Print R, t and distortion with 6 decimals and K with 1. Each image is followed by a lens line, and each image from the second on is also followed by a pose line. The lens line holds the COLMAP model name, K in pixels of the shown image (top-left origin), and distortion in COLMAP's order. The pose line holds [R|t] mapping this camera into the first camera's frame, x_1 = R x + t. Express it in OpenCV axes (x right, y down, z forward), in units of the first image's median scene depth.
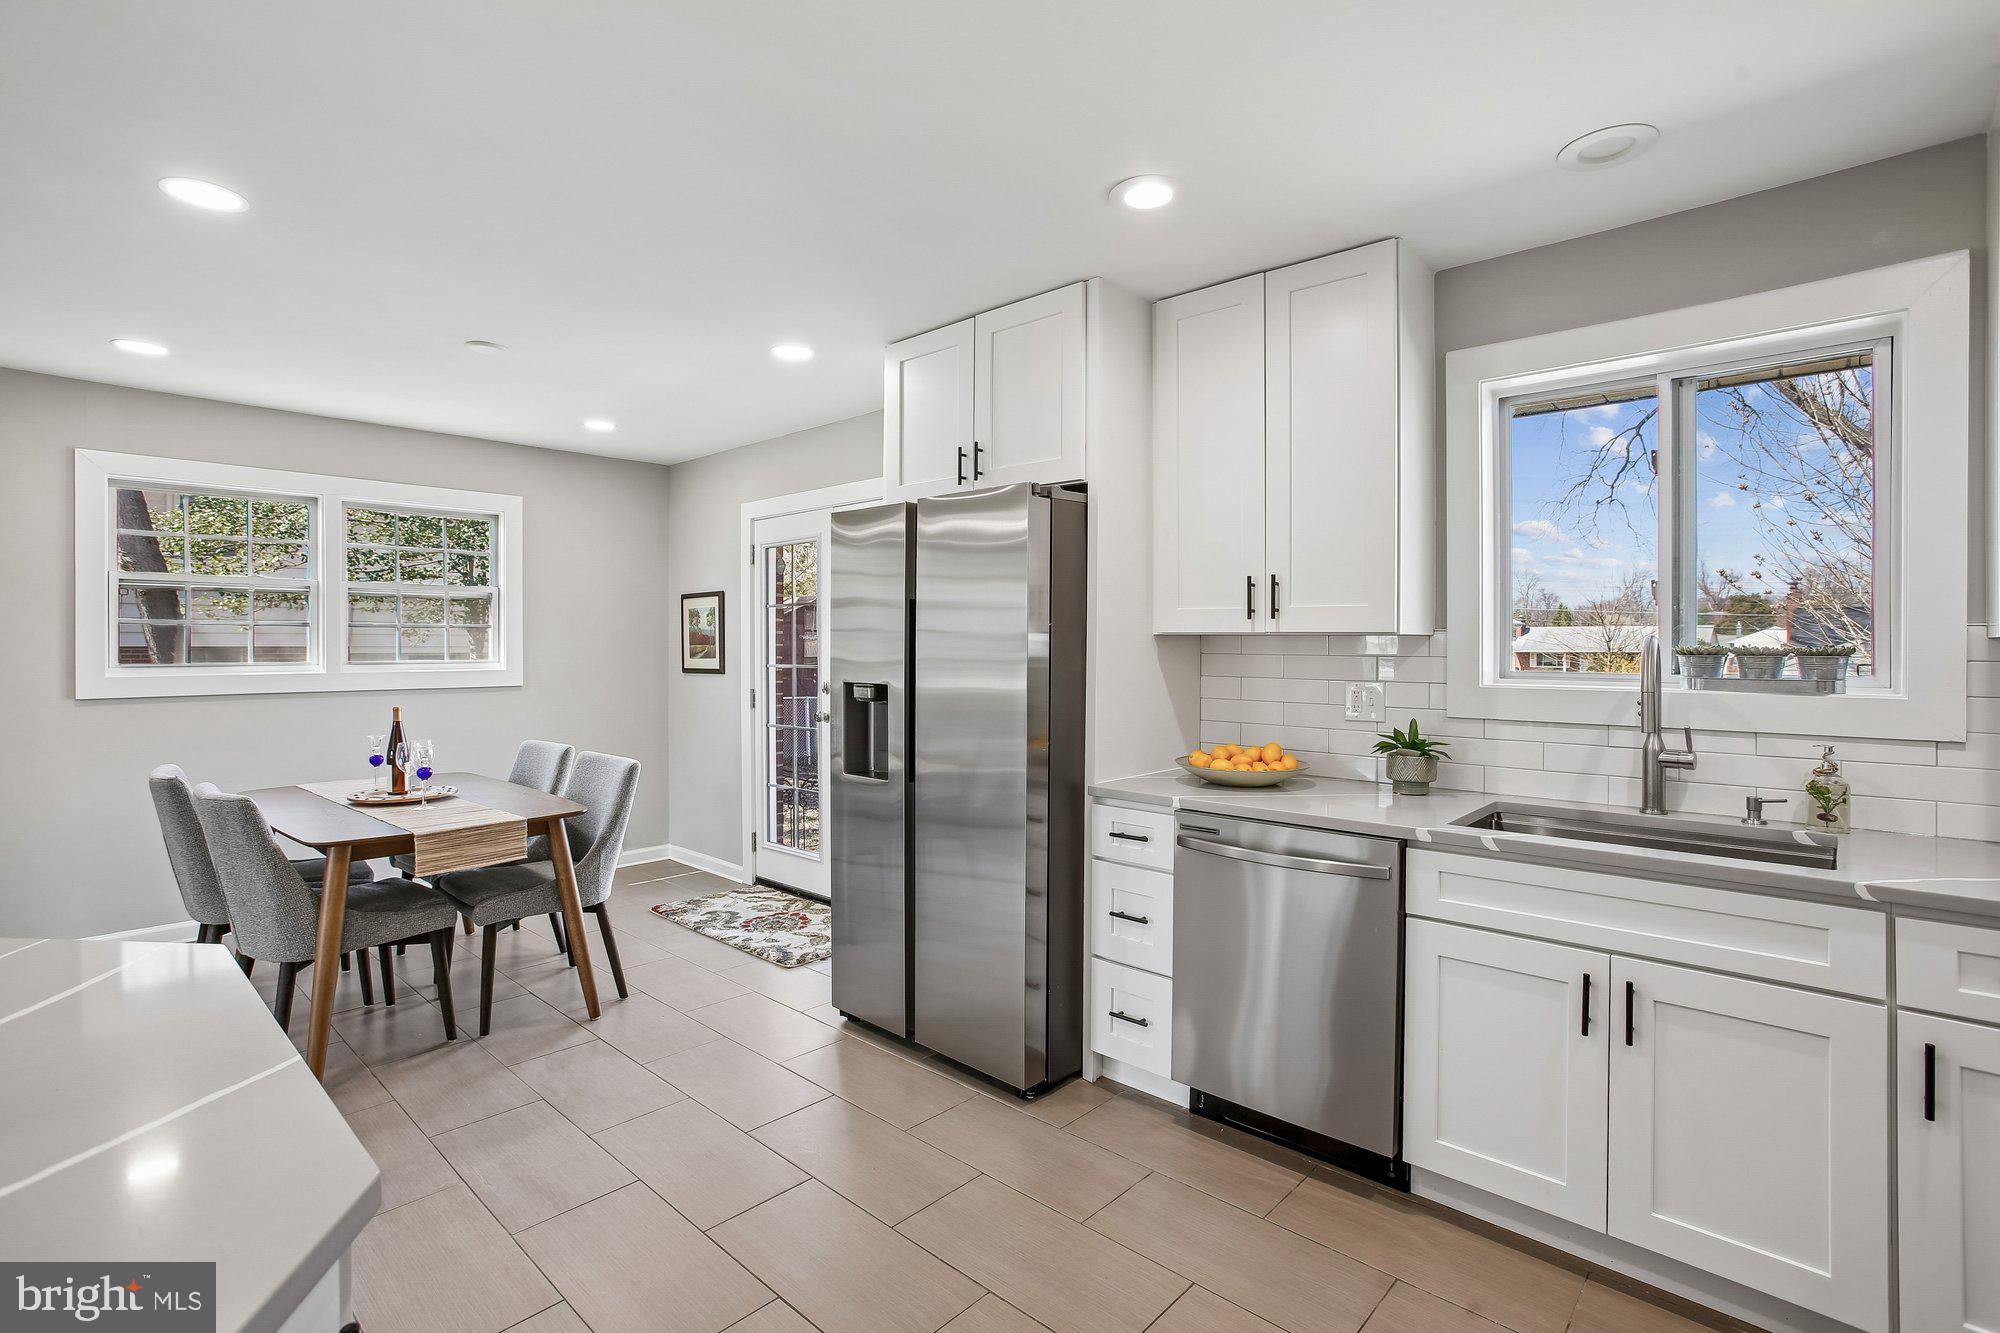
lens RADIAL K [[942.5, 0, 949.3], [0, 942.5, 640.5], [0, 0, 1]] dist [-0.001543, -0.000279]
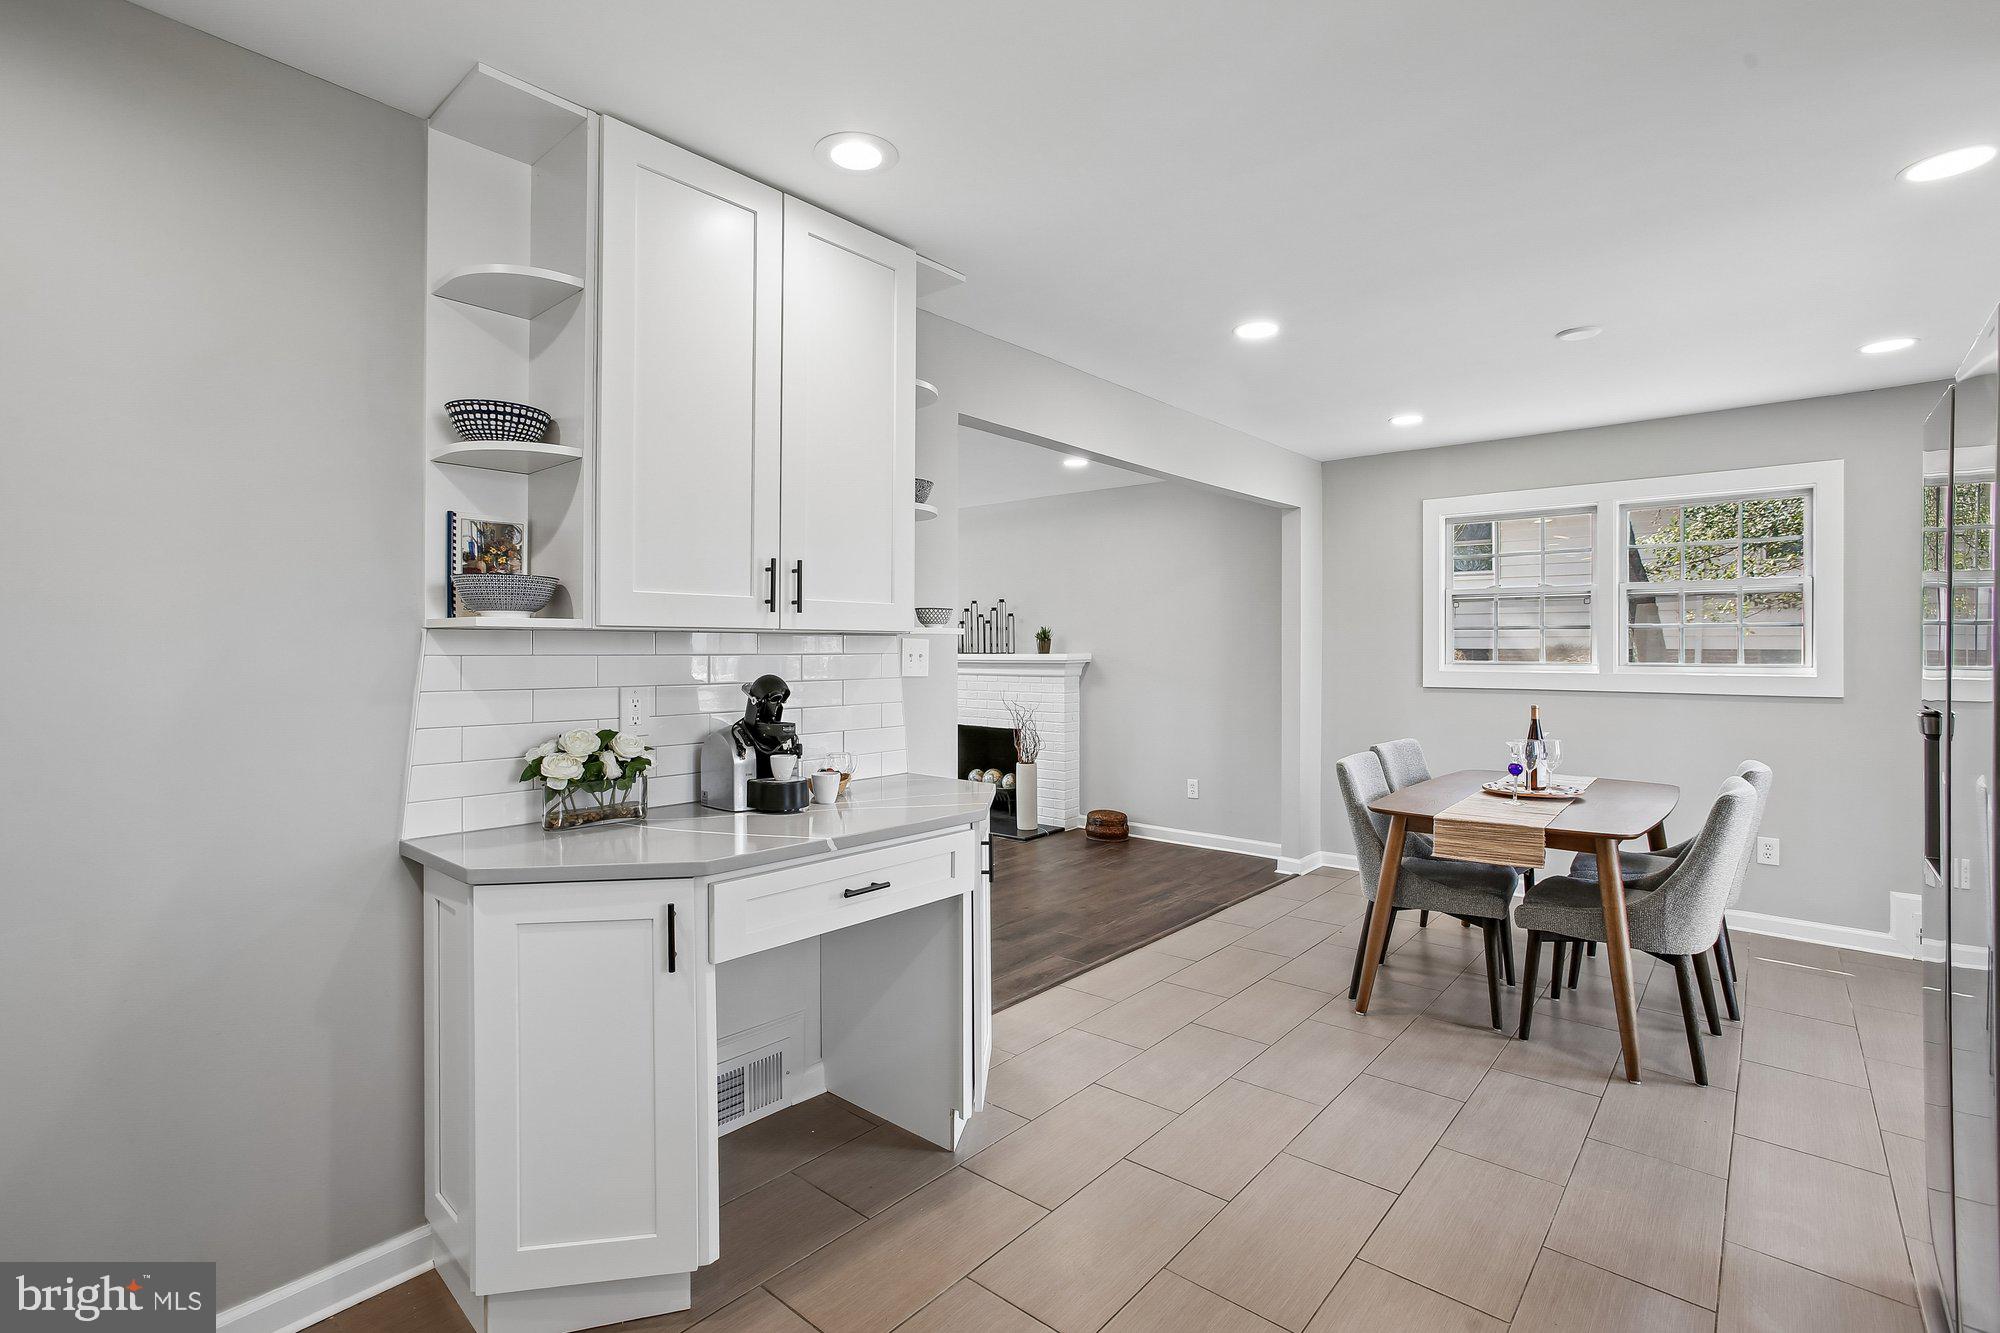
lens RADIAL K [[907.2, 0, 997.0], [0, 907.2, 646.8], [0, 0, 1]] dist [0.000669, 0.000140]
pose [[0.087817, -0.001277, -0.996136, 0.264844], [0.004649, 0.999989, -0.000872, 0.002794], [0.996126, -0.004555, 0.087822, 0.236508]]
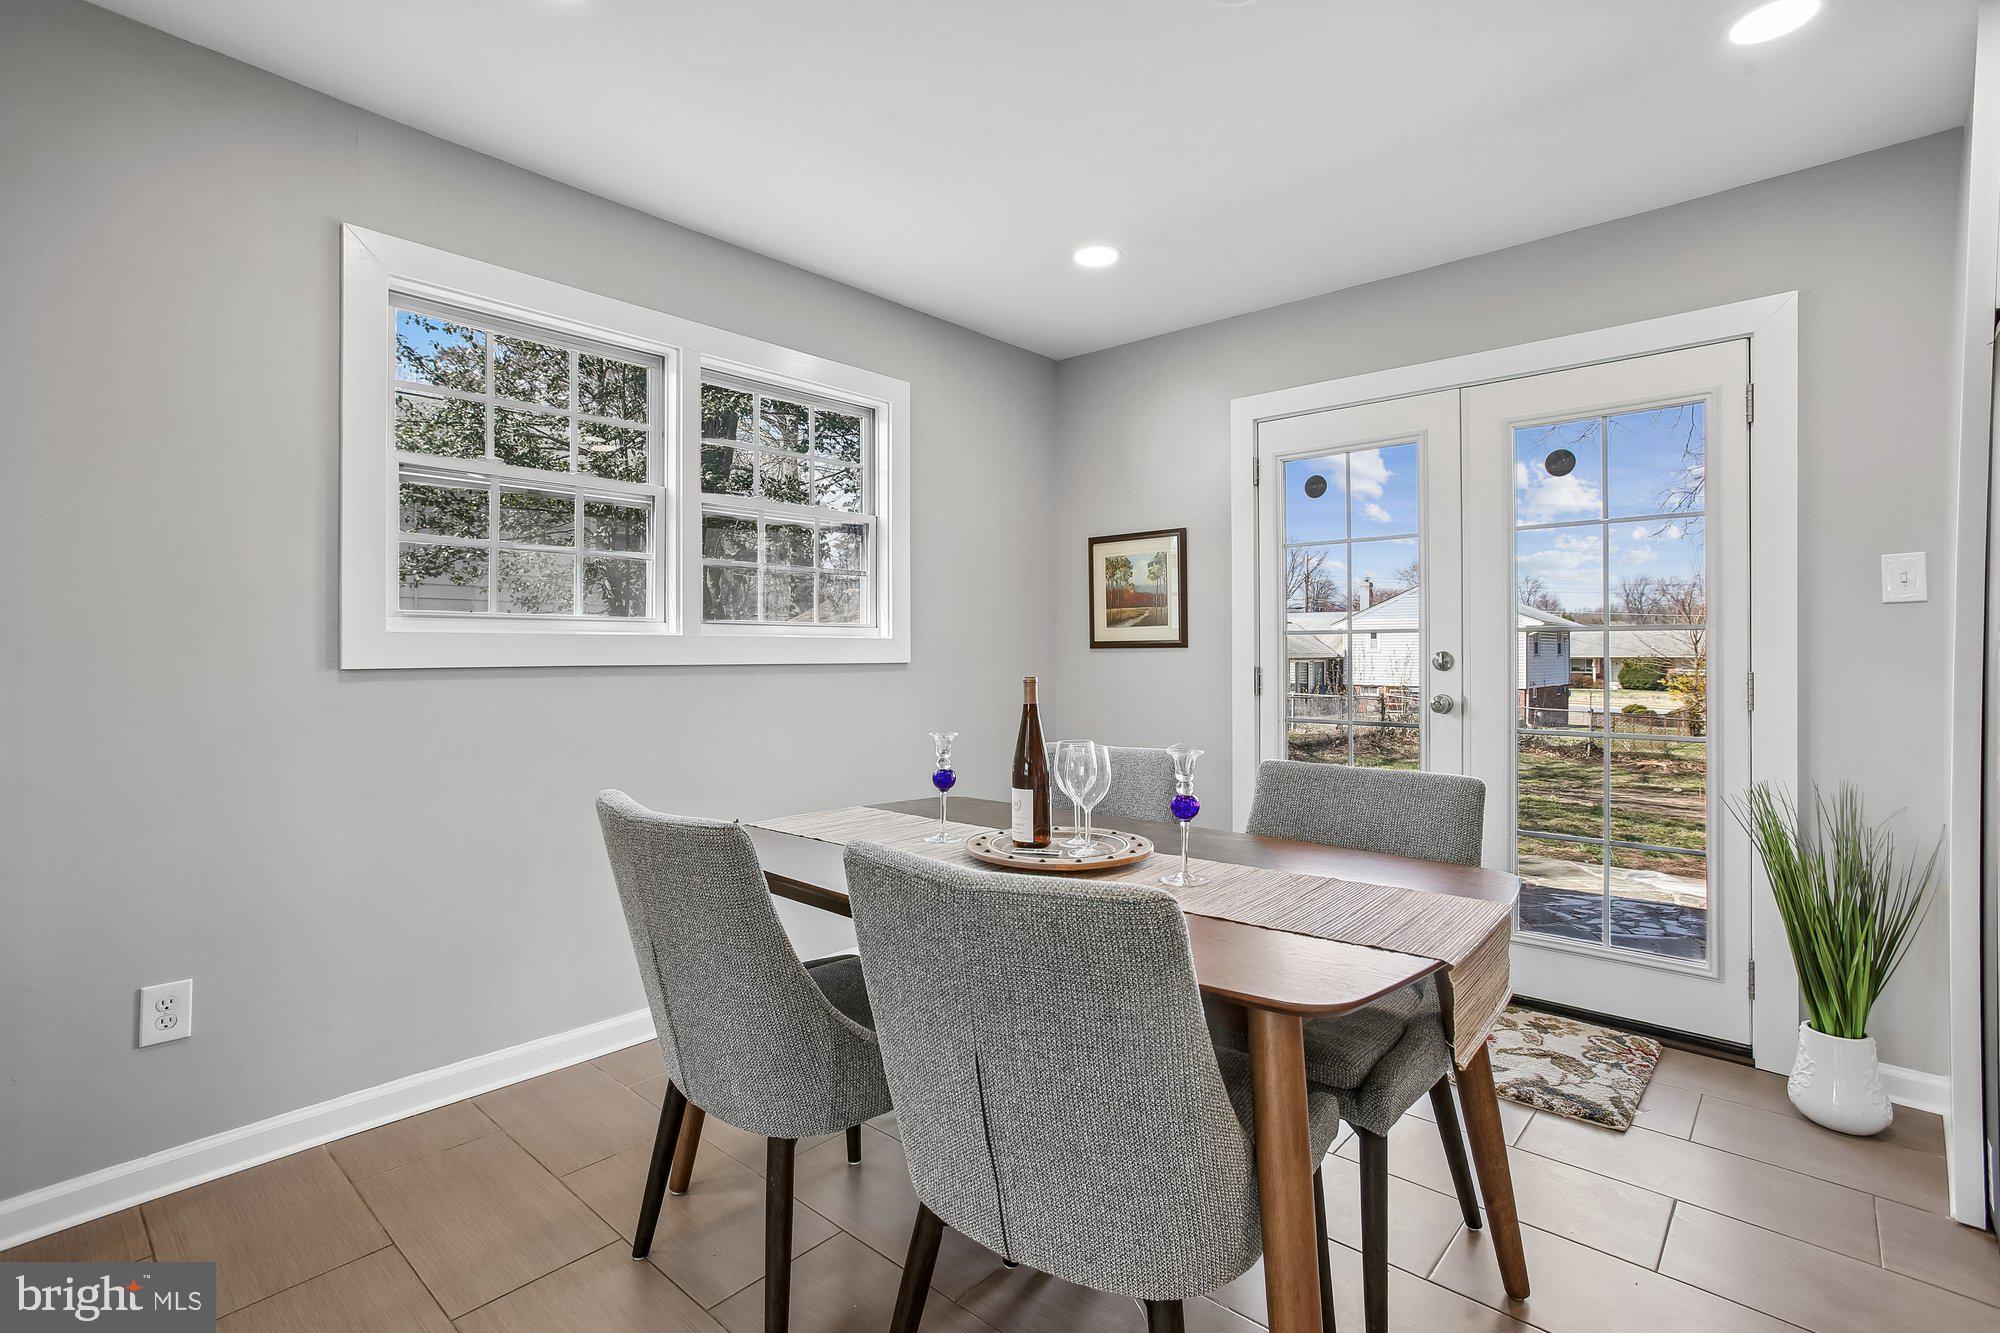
lens RADIAL K [[960.7, 0, 997.3], [0, 960.7, 646.5], [0, 0, 1]] dist [0.002073, 0.000550]
pose [[0.998989, 0.003224, 0.044836, -0.463938], [-0.003291, 0.999994, 0.001409, 0.038655], [-0.044831, -0.001555, 0.998993, 0.336417]]
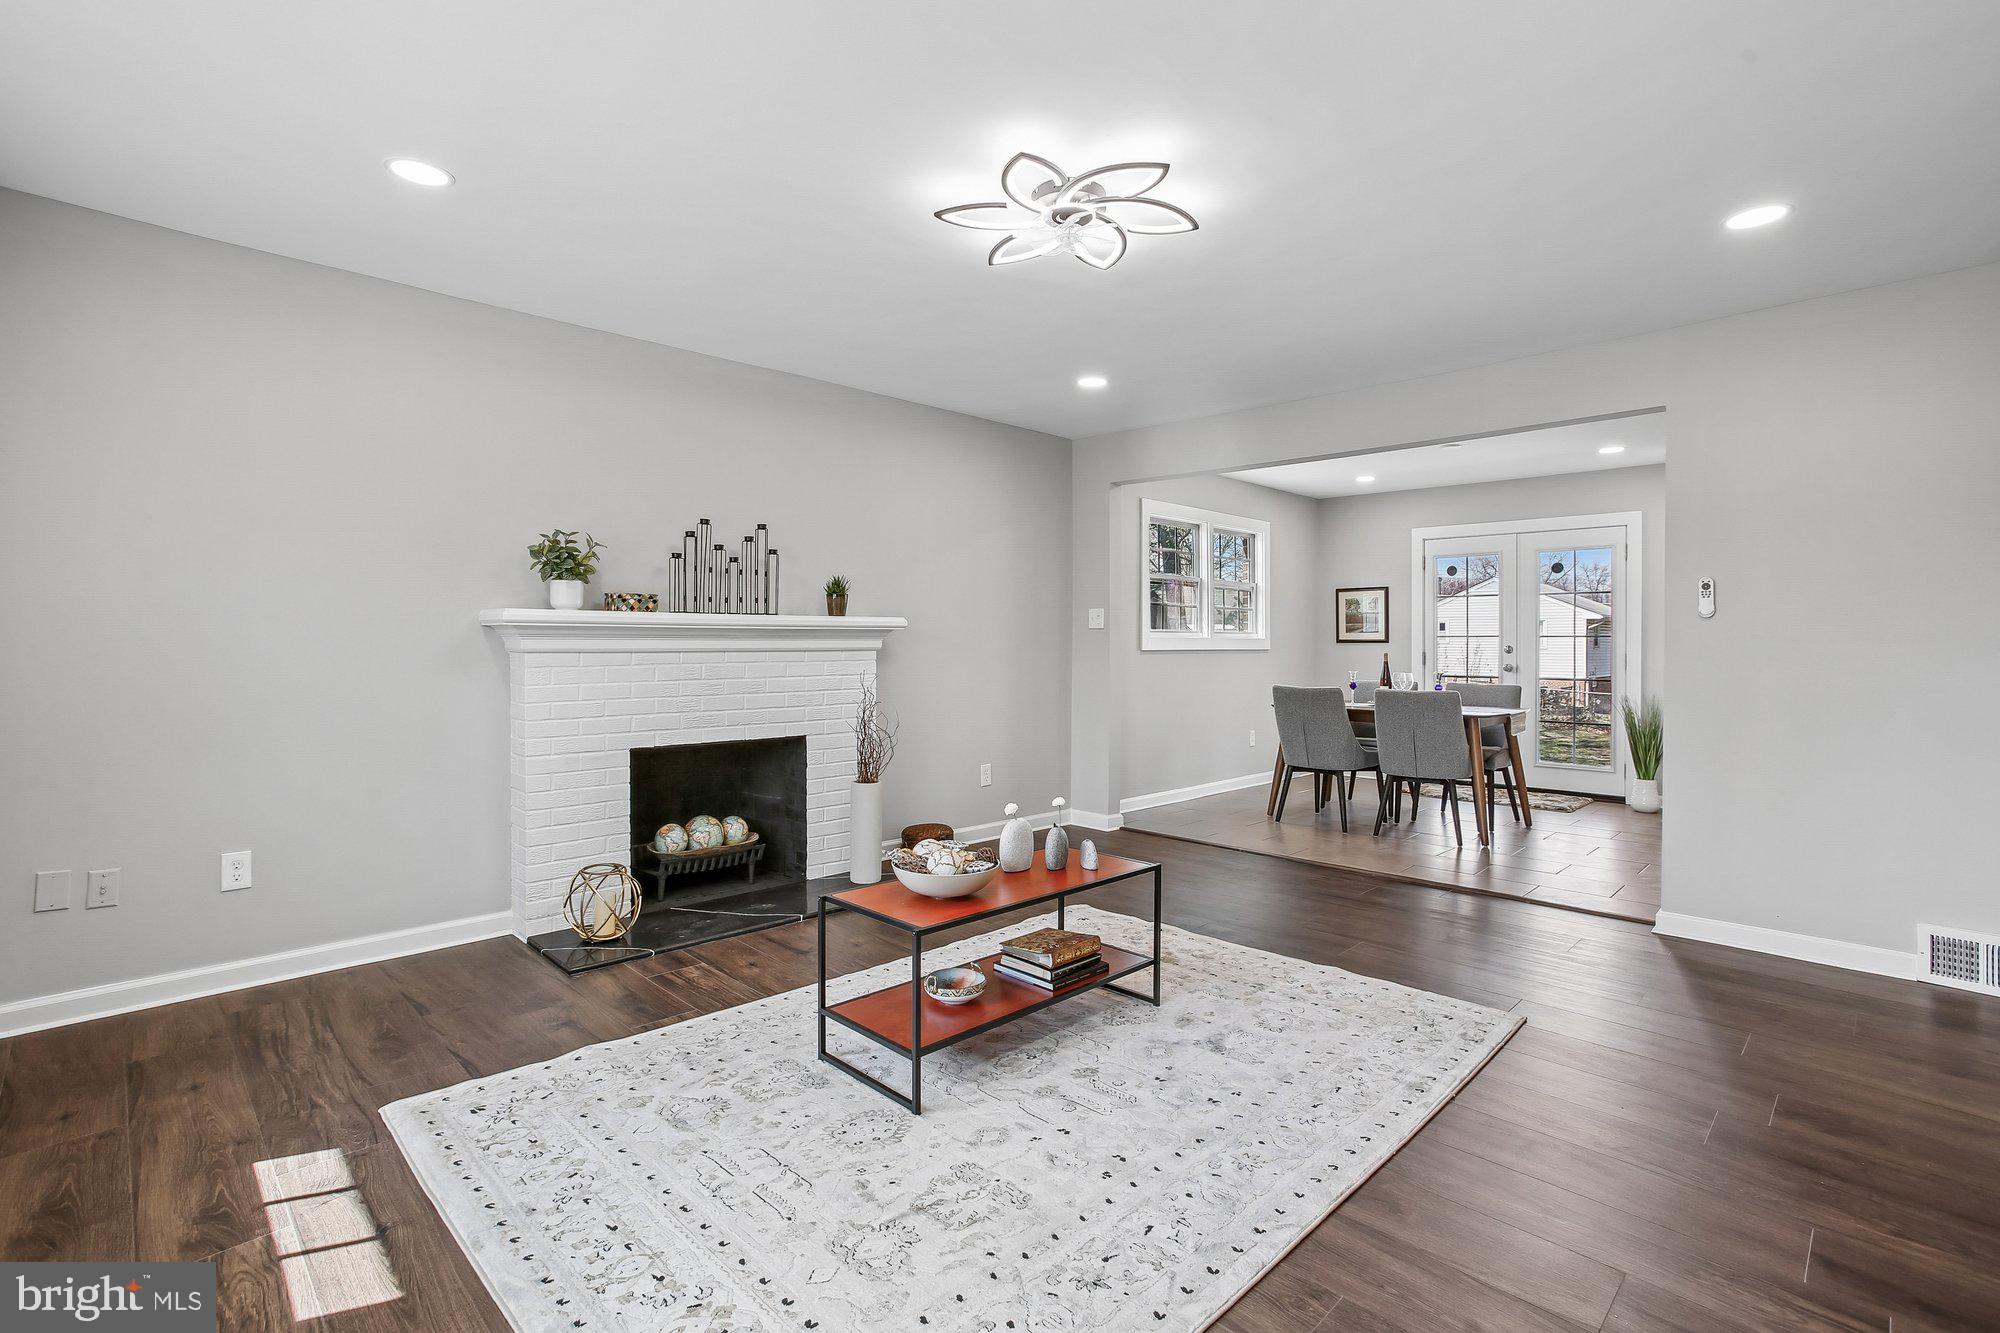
lens RADIAL K [[938.1, 0, 1045.6], [0, 938.1, 644.4], [0, 0, 1]] dist [-0.019099, 0.000400]
pose [[0.999737, 0.008602, 0.021245, -0.916262], [-0.008865, 0.999885, 0.012311, 0.027574], [-0.021137, -0.012496, 0.999698, -0.521673]]
